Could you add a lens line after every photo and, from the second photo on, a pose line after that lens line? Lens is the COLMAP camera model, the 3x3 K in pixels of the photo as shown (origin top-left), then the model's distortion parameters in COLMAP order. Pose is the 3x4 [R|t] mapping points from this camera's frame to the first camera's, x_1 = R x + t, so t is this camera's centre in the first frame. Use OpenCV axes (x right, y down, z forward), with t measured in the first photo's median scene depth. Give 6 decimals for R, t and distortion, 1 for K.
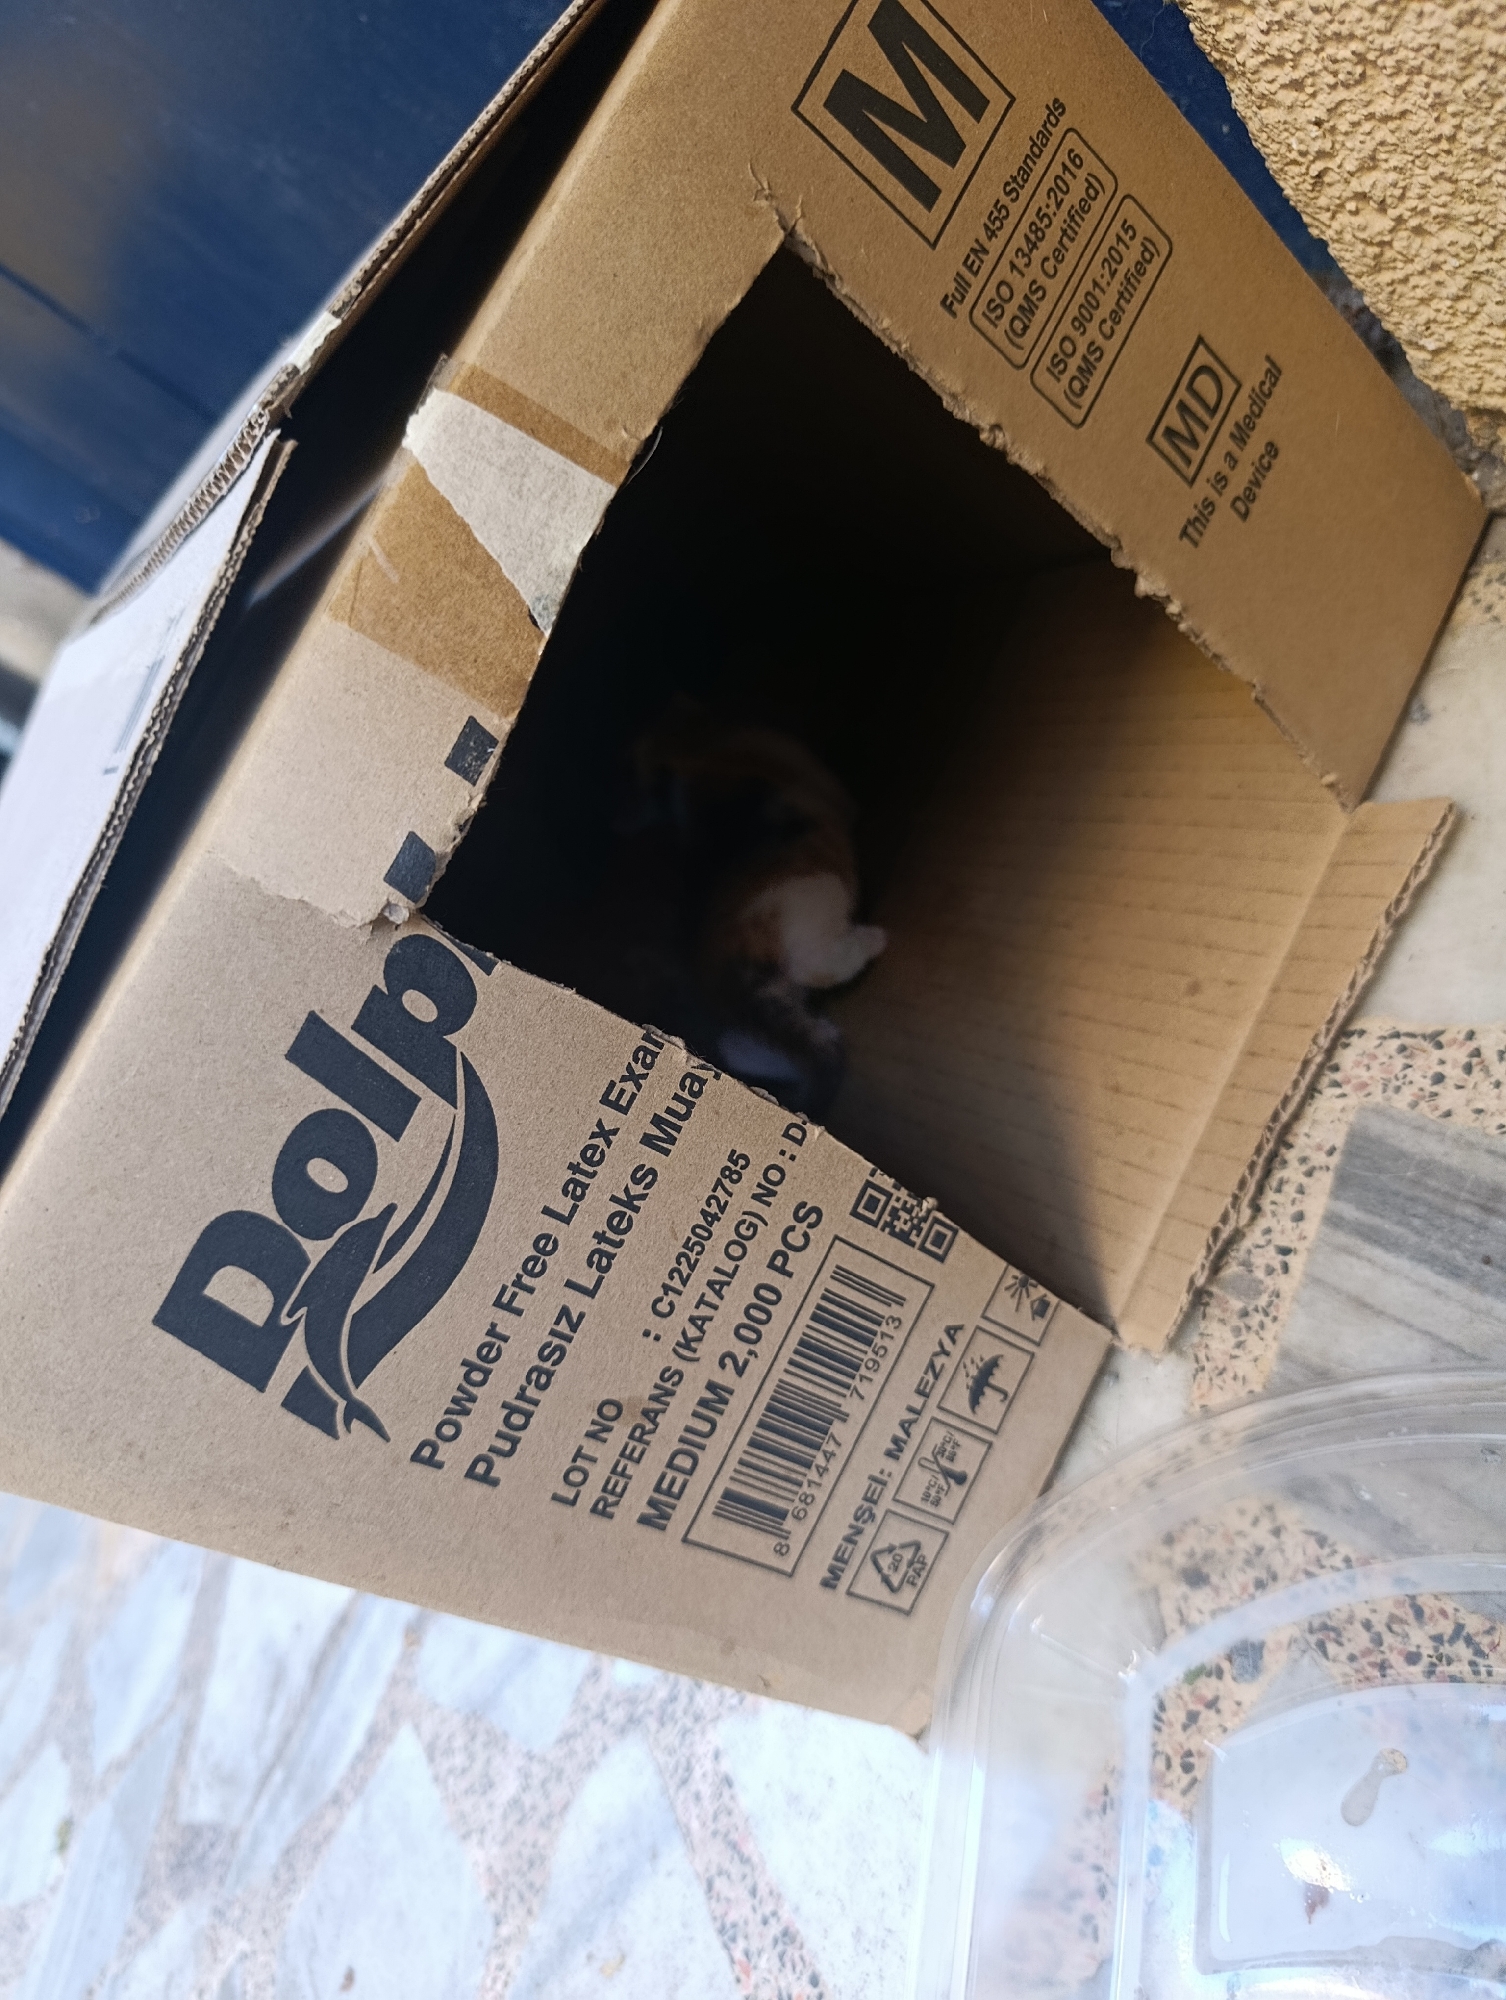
lens RADIAL K [[1453.8, 0, 760.2], [0, 1453.8, 1030.1], [0, 0, 1]] dist [-0.059802, -0.032252]
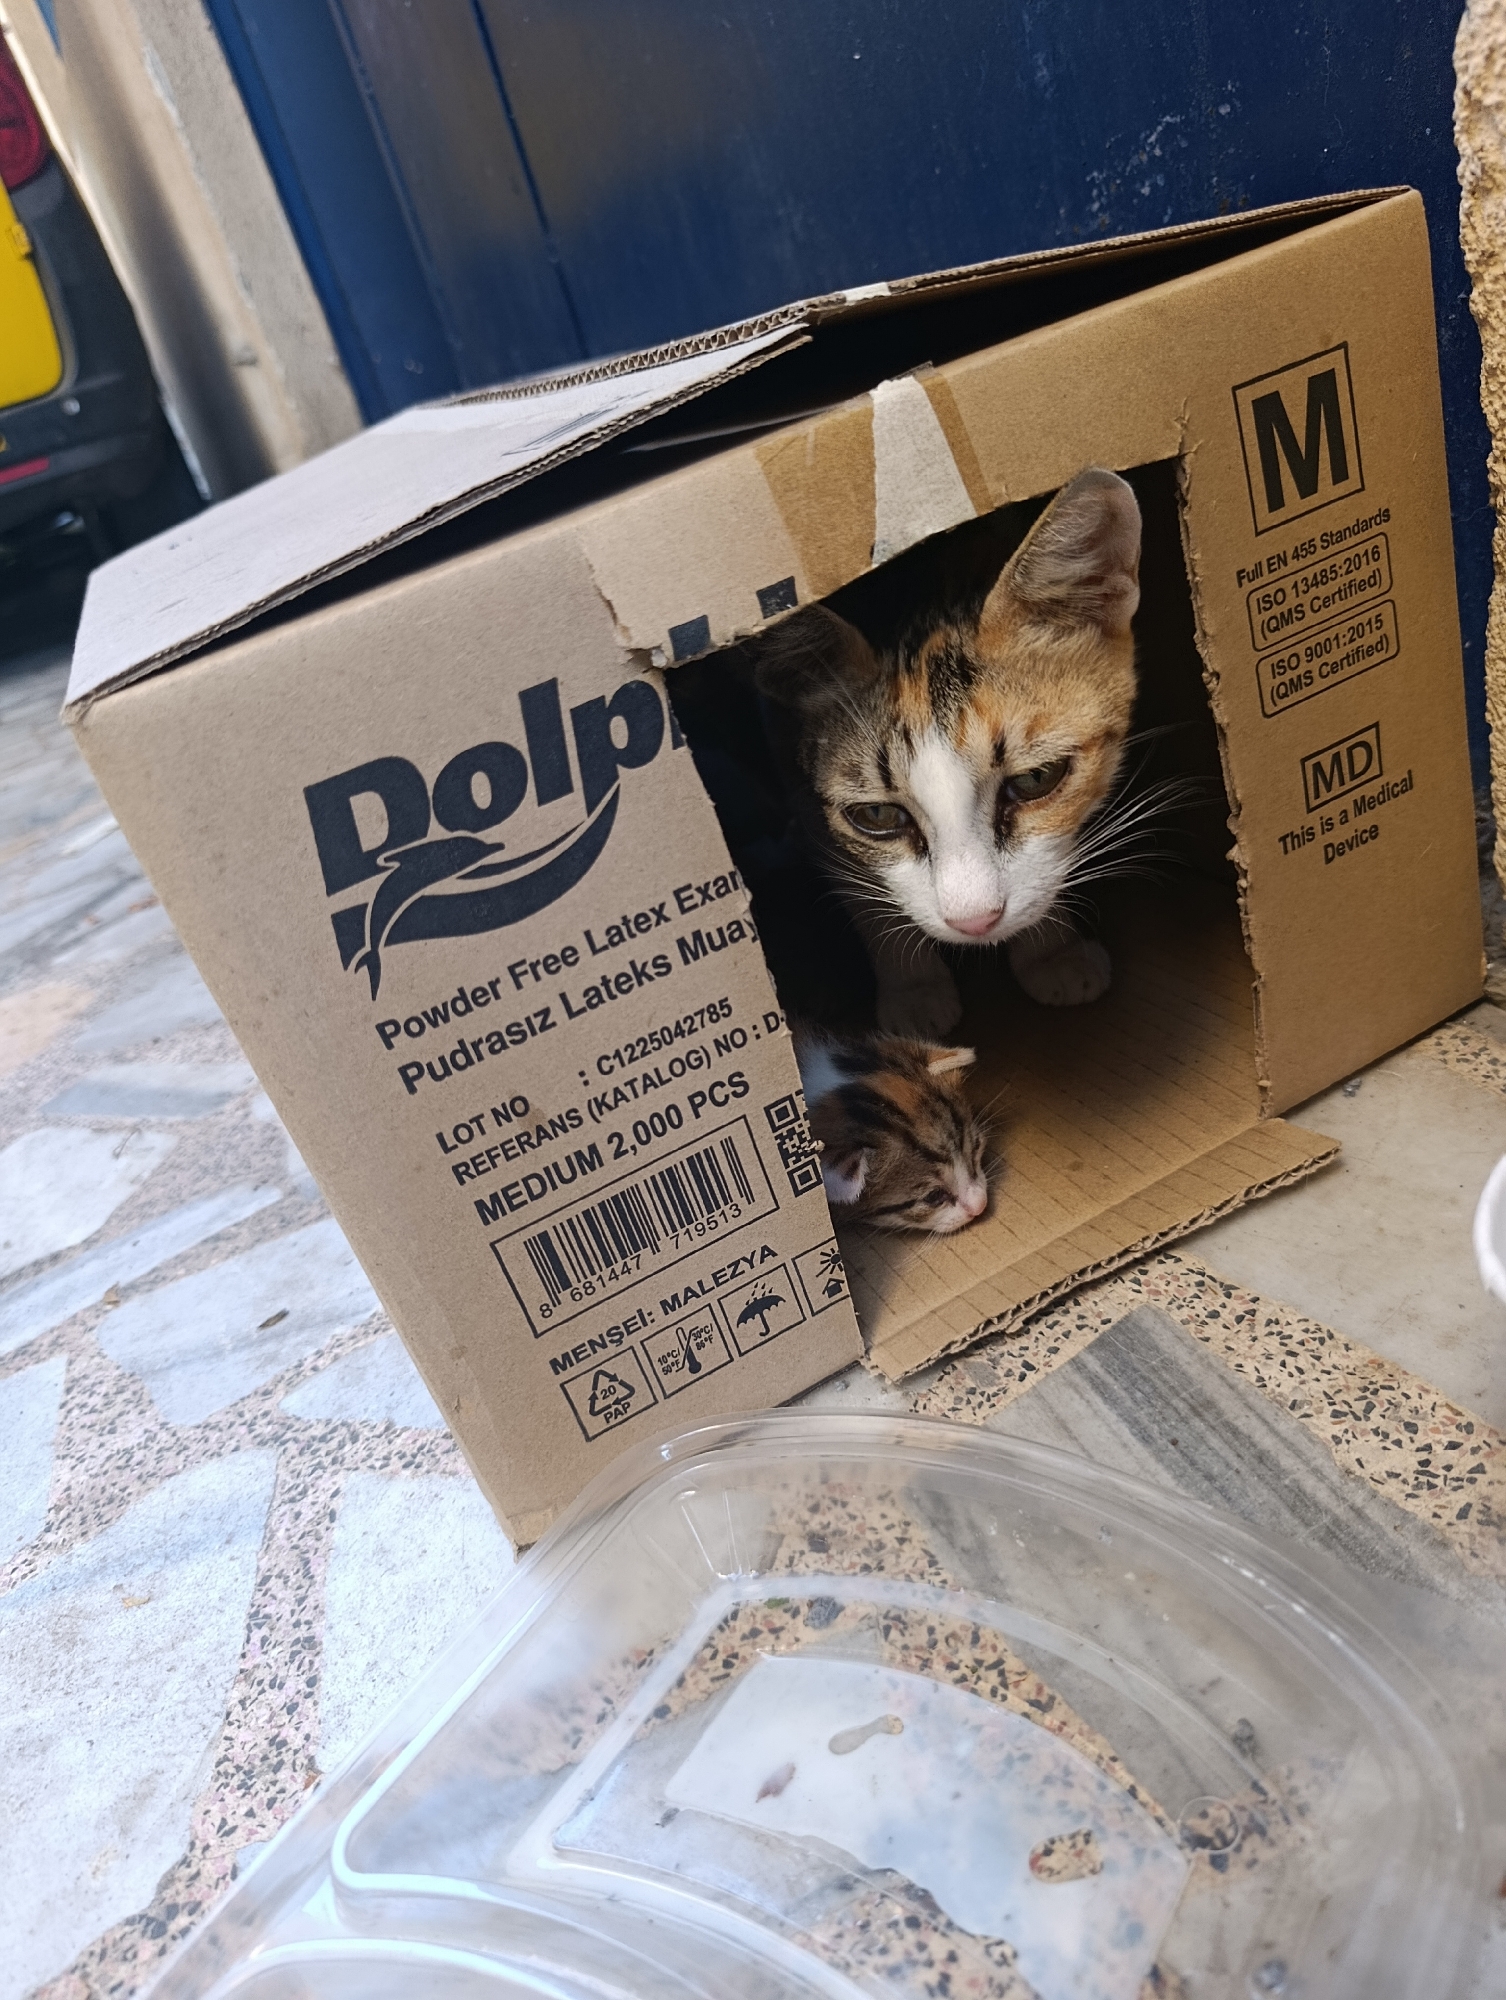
lens RADIAL K [[1408.0, 0, 753.0], [0, 1408.0, 1000.0], [0, 0, 1]] dist [0.002207, -0.210137]
pose [[0.805398, 0.592490, 0.017015, -0.019925], [-0.584379, 0.798521, -0.144446, 0.243414], [-0.099169, 0.106393, 0.989366, -0.178479]]
